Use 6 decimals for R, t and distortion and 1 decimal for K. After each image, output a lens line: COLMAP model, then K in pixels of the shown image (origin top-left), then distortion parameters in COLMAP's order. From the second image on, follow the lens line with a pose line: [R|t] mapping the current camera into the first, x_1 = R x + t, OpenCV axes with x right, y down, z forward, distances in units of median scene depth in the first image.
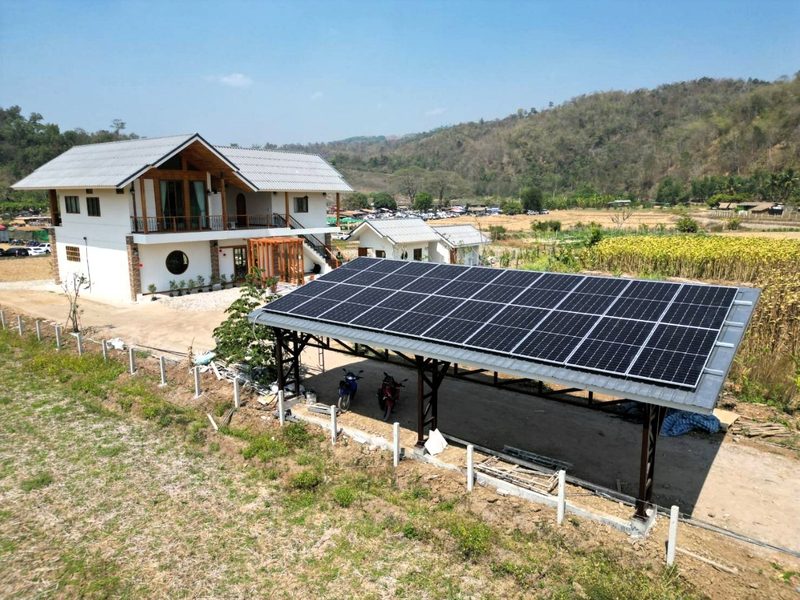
lens RADIAL K [[559.4, 0, 400.0], [0, 559.4, 300.0], [0, 0, 1]] dist [0.059638, -0.055068]
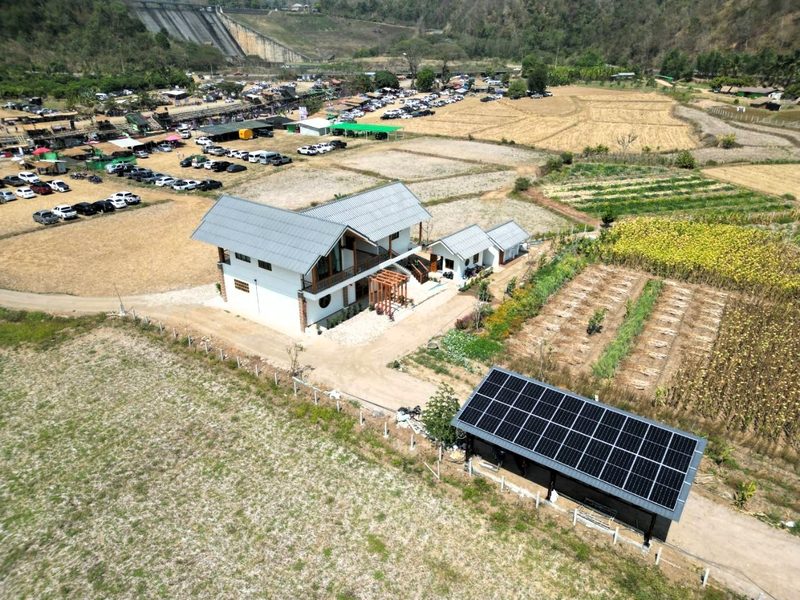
lens RADIAL K [[559.4, 0, 400.0], [0, 559.4, 300.0], [0, 0, 1]] dist [0.059638, -0.055068]
pose [[0.999644, -0.009153, 0.025070, -0.407919], [0.002380, 0.966182, 0.257850, -0.736151], [-0.026582, -0.257699, 0.965860, -0.640220]]
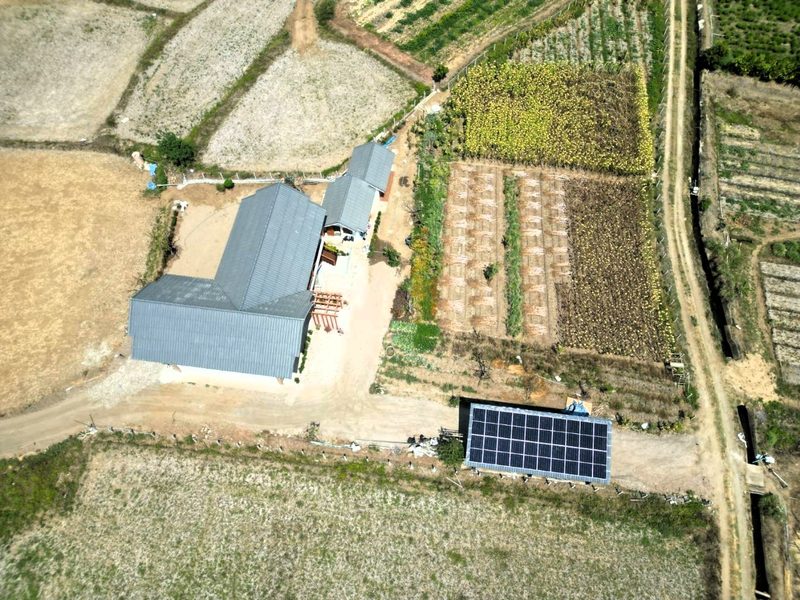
lens RADIAL K [[559.4, 0, 400.0], [0, 559.4, 300.0], [0, 0, 1]] dist [0.059638, -0.055068]
pose [[0.865731, -0.437782, 0.242603, -0.744819], [0.093245, 0.617299, 0.781183, -2.328641], [-0.491747, -0.653673, 0.575236, 0.036166]]
